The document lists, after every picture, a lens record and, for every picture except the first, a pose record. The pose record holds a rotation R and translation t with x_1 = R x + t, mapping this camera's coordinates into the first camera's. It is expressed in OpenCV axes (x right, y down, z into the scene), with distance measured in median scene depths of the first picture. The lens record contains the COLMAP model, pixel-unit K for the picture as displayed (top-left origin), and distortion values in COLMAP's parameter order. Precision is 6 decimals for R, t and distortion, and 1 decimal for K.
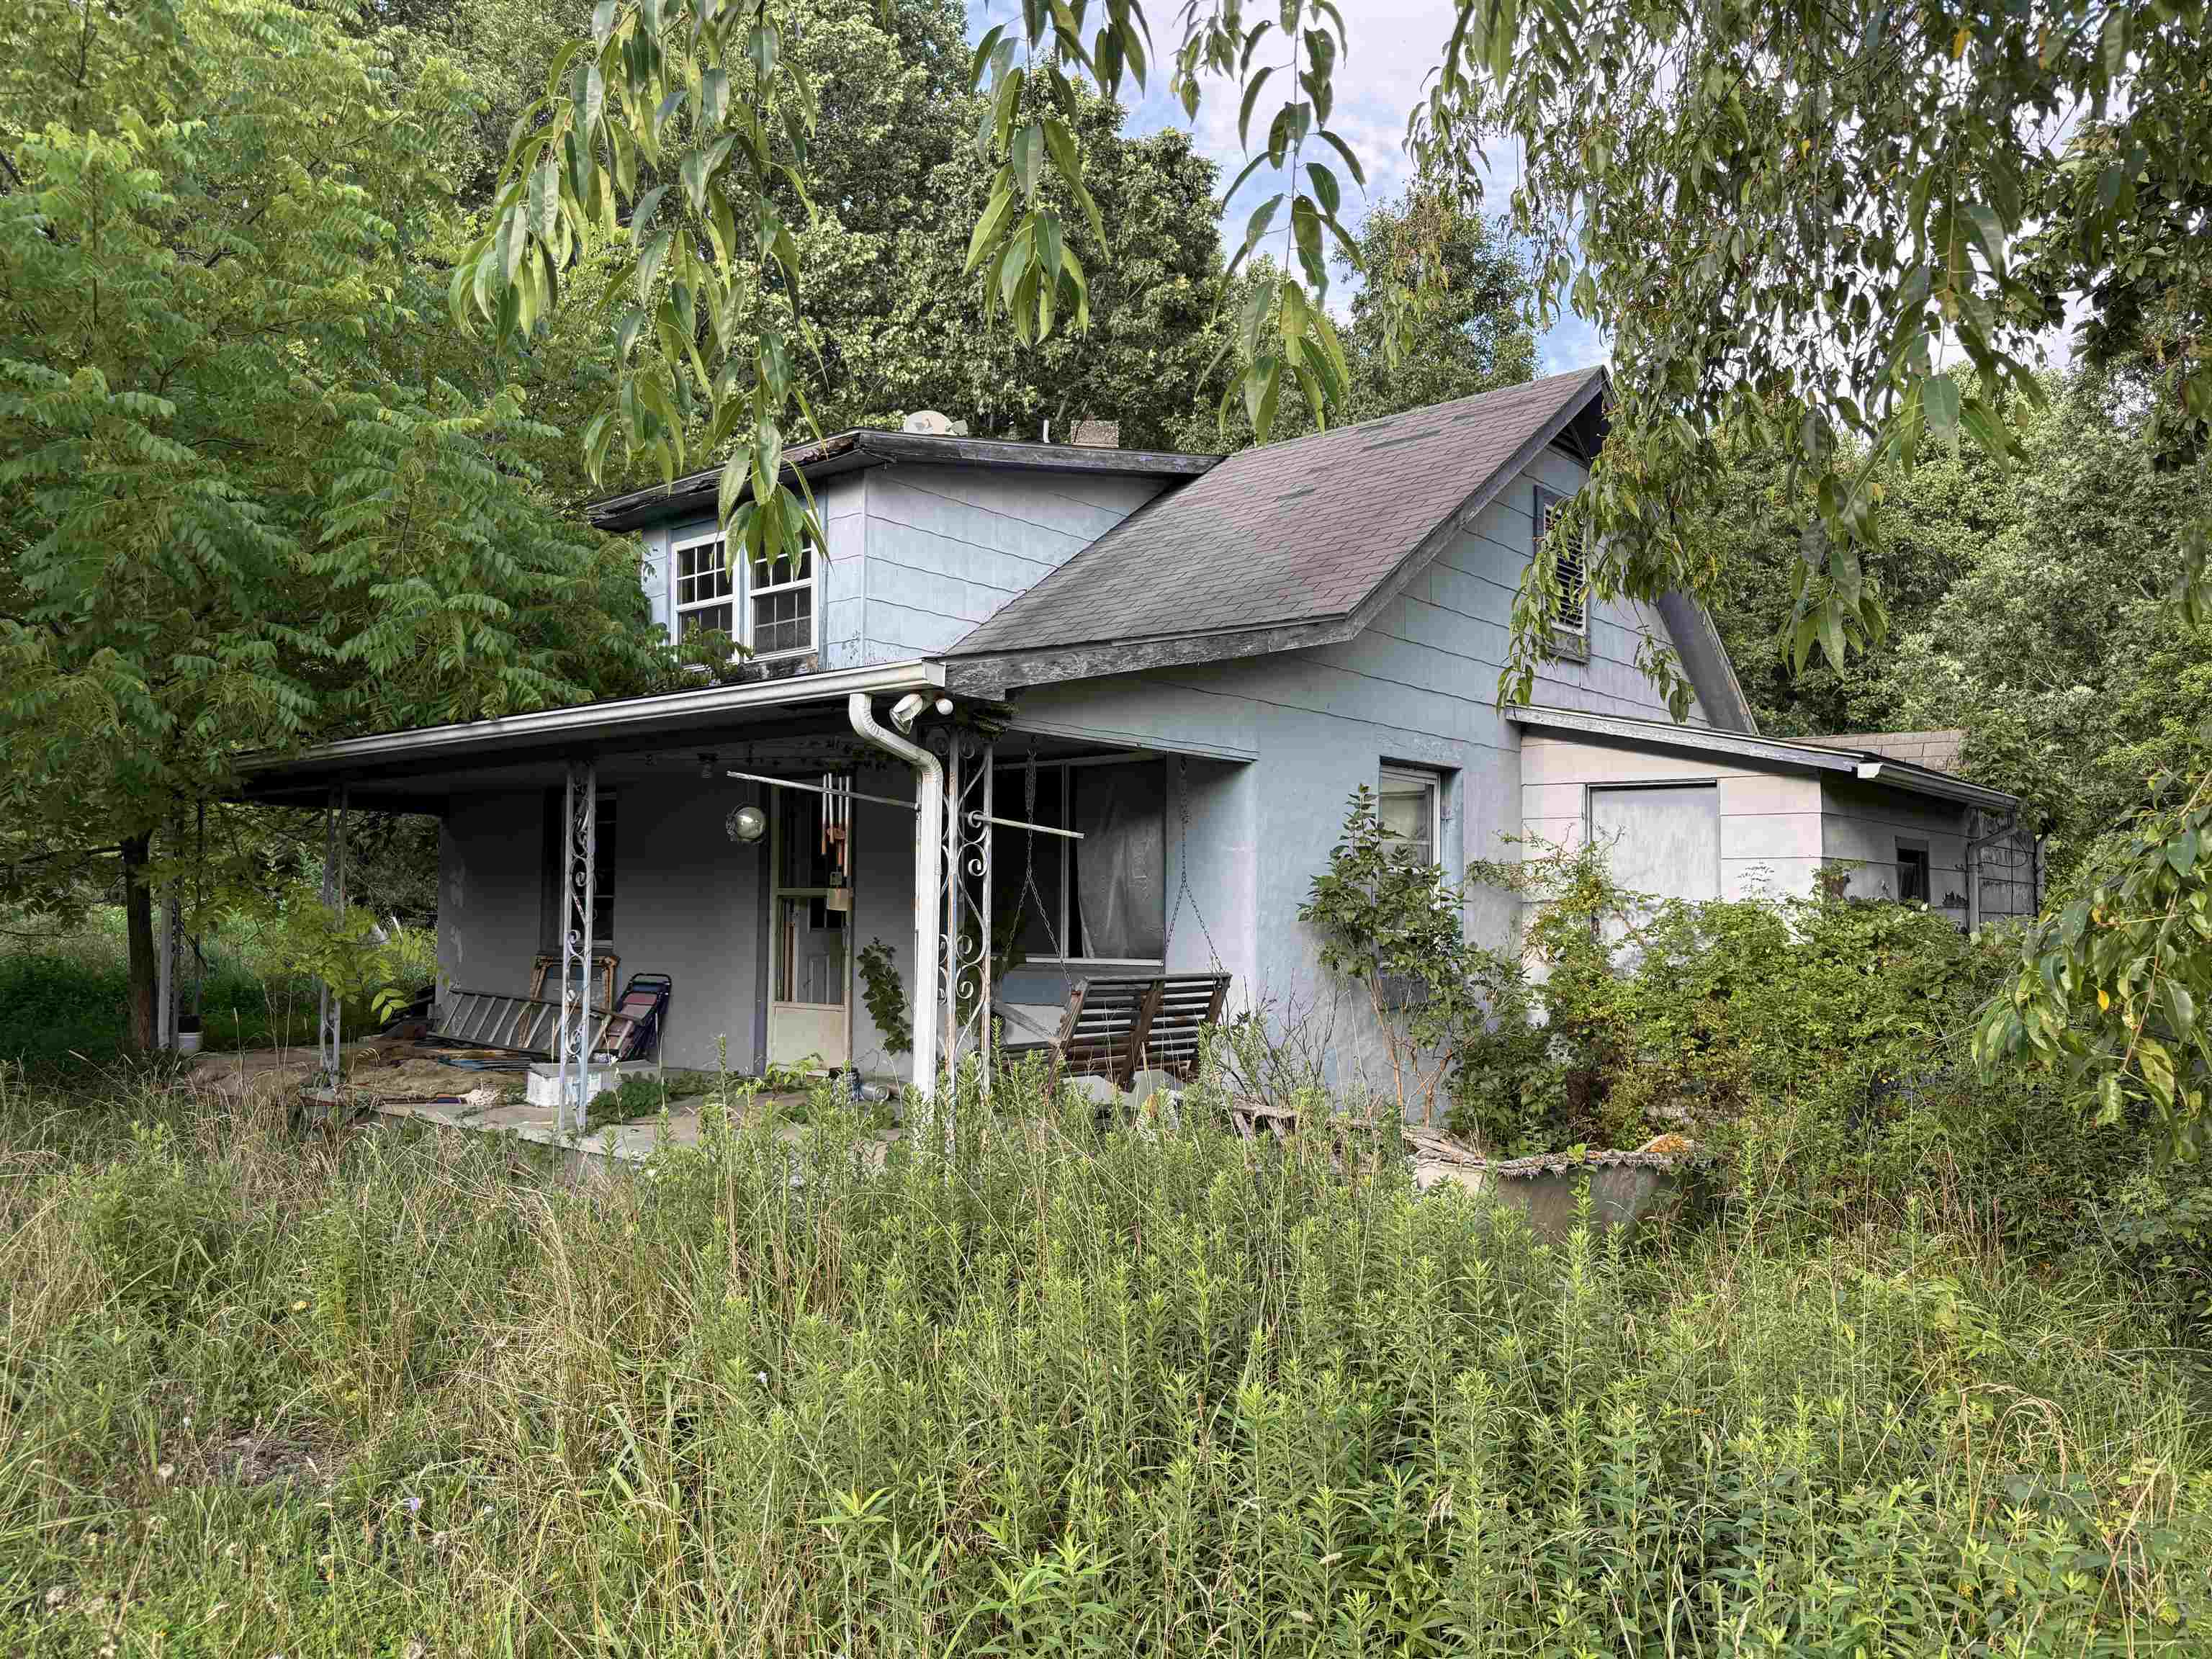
lens RADIAL K [[1577.9, 0, 1113.8], [0, 1577.9, 833.8], [0, 0, 1]] dist [0.025651, -0.005547]
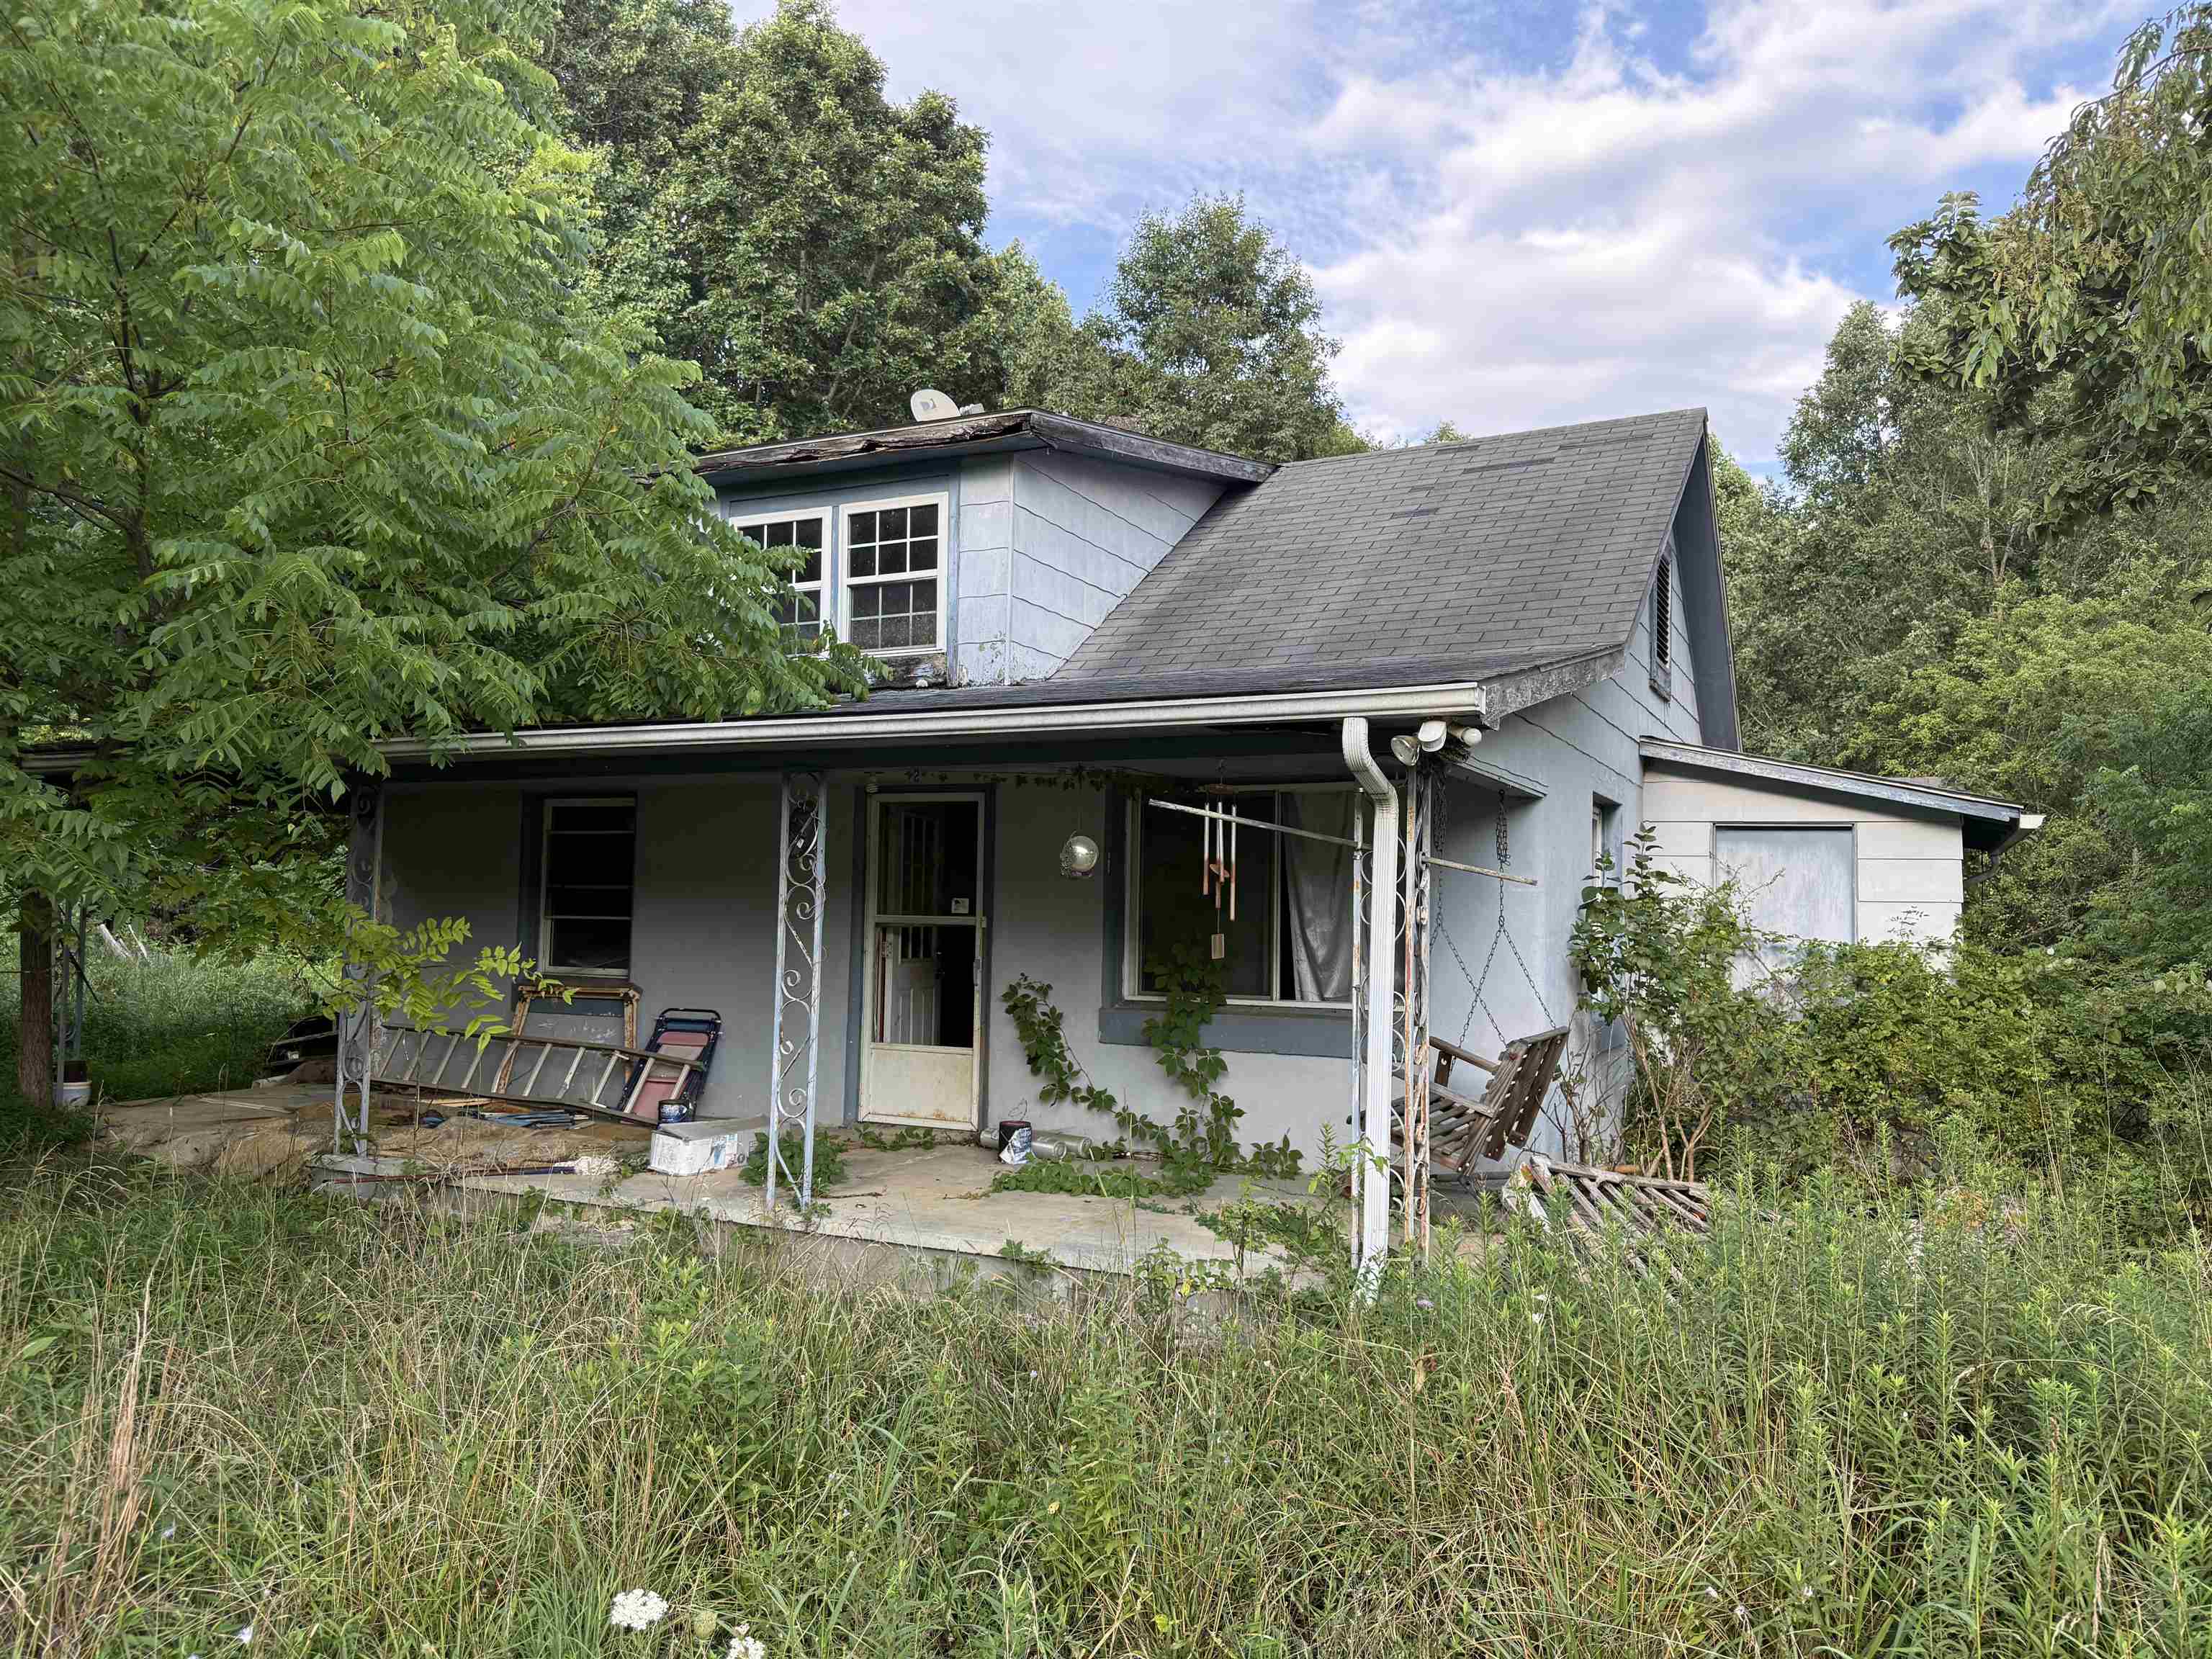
lens RADIAL K [[1577.9, 0, 1103.3], [0, 1577.9, 817.3], [0, 0, 1]] dist [0.025651, -0.005547]
pose [[0.973981, 0.026961, 0.225022, -0.300741], [-0.024260, 0.999597, -0.014759, -0.010663], [-0.225329, 0.008916, 0.974242, 0.111191]]
